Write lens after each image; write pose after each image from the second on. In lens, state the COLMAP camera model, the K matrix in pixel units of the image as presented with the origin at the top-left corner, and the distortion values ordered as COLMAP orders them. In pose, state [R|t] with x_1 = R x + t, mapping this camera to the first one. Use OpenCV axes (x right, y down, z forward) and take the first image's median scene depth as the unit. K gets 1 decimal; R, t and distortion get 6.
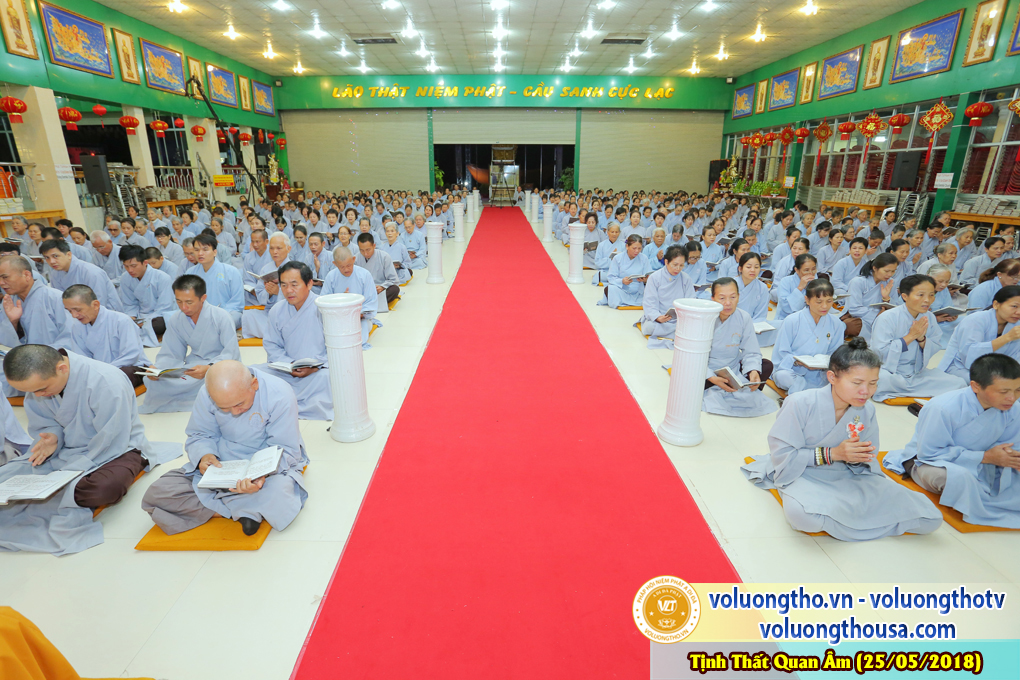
lens RADIAL K [[510.9, 0, 510.0], [0, 510.9, 340.0], [0, 0, 1]] dist [-0.066625, 0.028701]
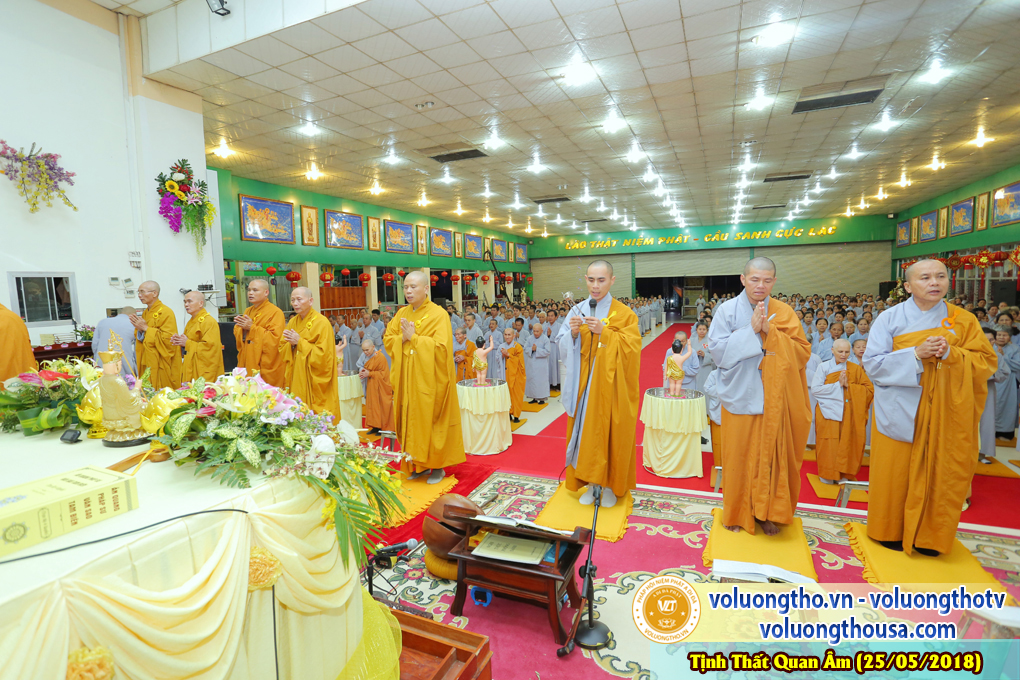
lens RADIAL K [[497.2, 0, 510.0], [0, 497.2, 340.0], [0, 0, 1]] dist [-0.072449, 0.033297]
pose [[0.910658, 0.012686, -0.412966, 0.114032], [-0.099447, 0.976873, -0.189289, 0.071561], [0.401014, 0.213446, 0.890859, -0.341730]]
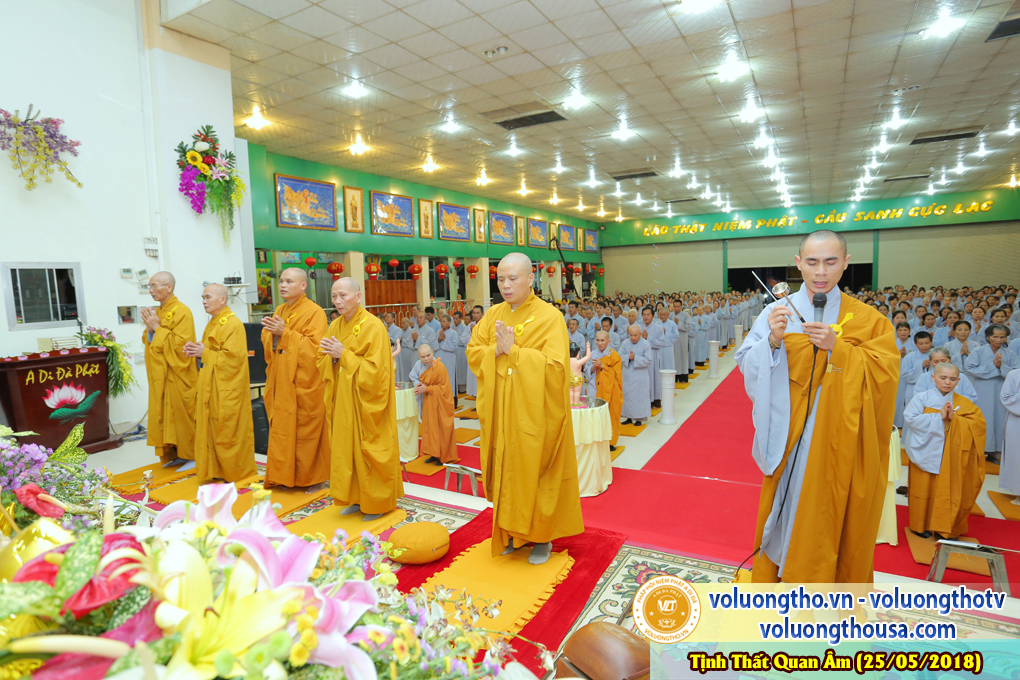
lens RADIAL K [[556.0, 0, 510.0], [0, 556.0, 340.0], [0, 0, 1]] dist [-0.074050, 0.043955]
pose [[0.861592, 0.017058, -0.507315, 0.070437], [-0.123743, 0.976341, -0.177328, 0.060326], [0.492288, 0.215562, 0.843318, -0.306767]]
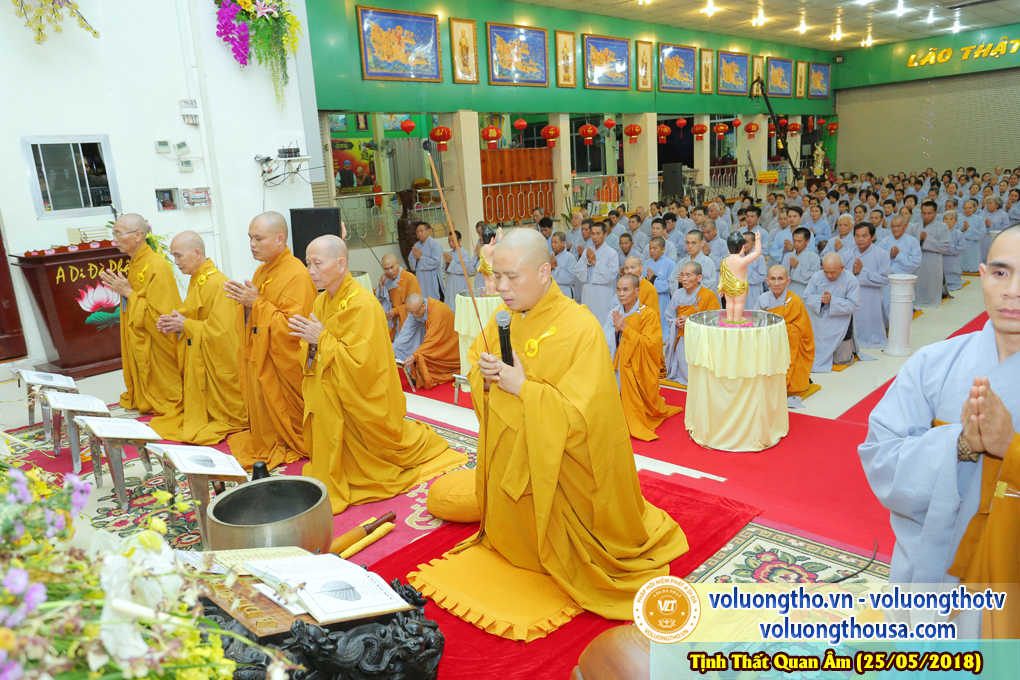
lens RADIAL K [[747.9, 0, 510.0], [0, 747.9, 340.0], [0, 0, 1]] dist [-0.047319, 0.077933]
pose [[0.709633, 0.115503, -0.695039, 0.085878], [-0.160473, 0.987040, 0.000186, 0.057106], [0.686053, 0.111403, 0.718972, -0.286782]]
